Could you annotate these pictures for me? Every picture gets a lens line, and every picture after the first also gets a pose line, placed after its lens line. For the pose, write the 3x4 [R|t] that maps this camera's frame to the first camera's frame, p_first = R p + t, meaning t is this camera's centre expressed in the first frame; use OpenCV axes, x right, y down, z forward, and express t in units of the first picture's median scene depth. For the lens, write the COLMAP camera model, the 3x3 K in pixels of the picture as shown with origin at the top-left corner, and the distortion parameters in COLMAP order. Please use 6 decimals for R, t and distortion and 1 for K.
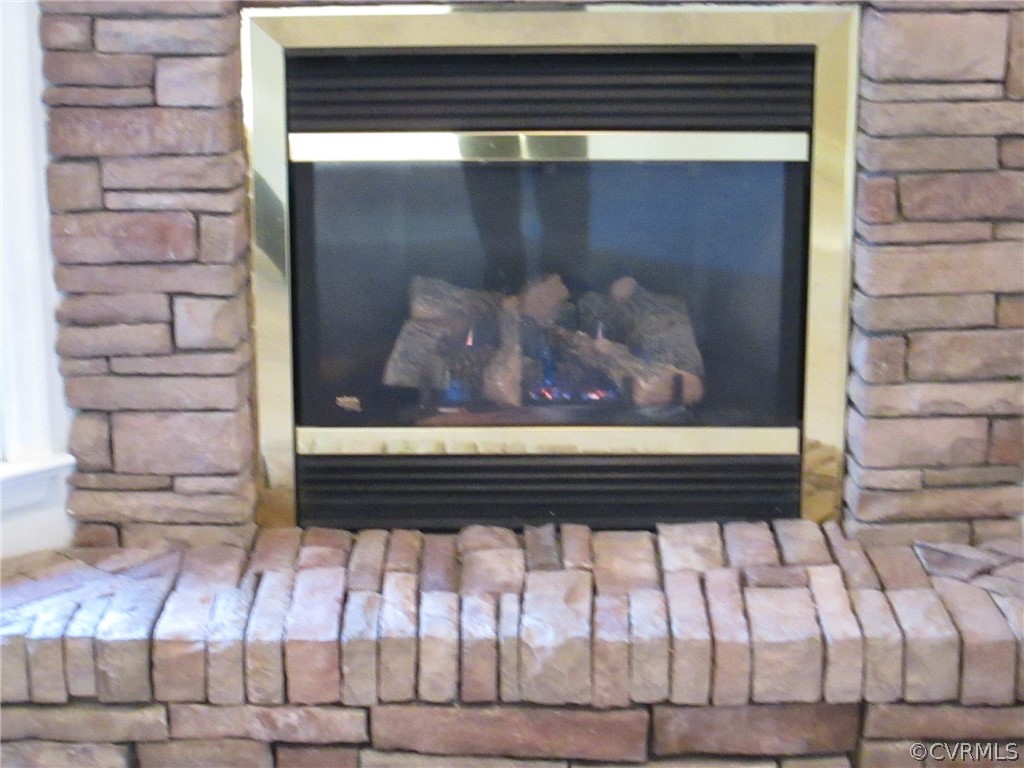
lens RADIAL K [[2118.3, 0, 513.2], [0, 2118.3, 386.3], [0, 0, 1]] dist [-0.196233, 0.000000]
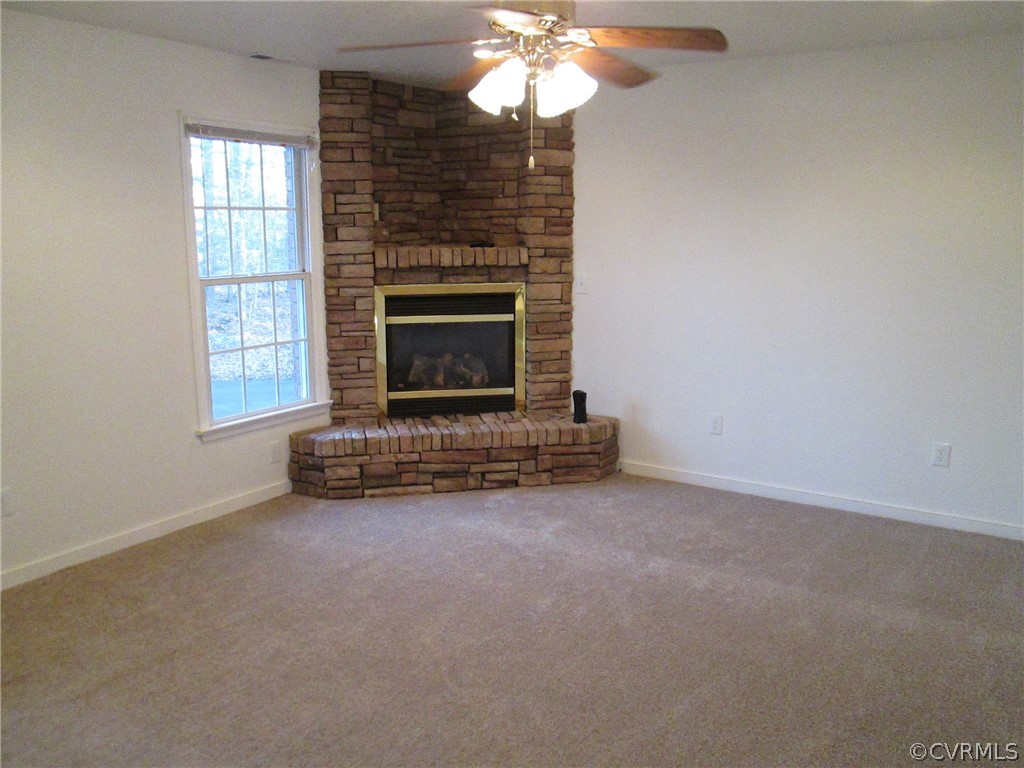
lens RADIAL K [[849.0, 0, 510.5], [0, 849.0, 378.4], [0, 0, 1]] dist [-0.047434, 0.023642]
pose [[0.978956, -0.035241, 0.201008, -0.207042], [0.052455, 0.995336, -0.080962, 0.140842], [-0.197217, 0.089802, 0.976238, -0.613197]]
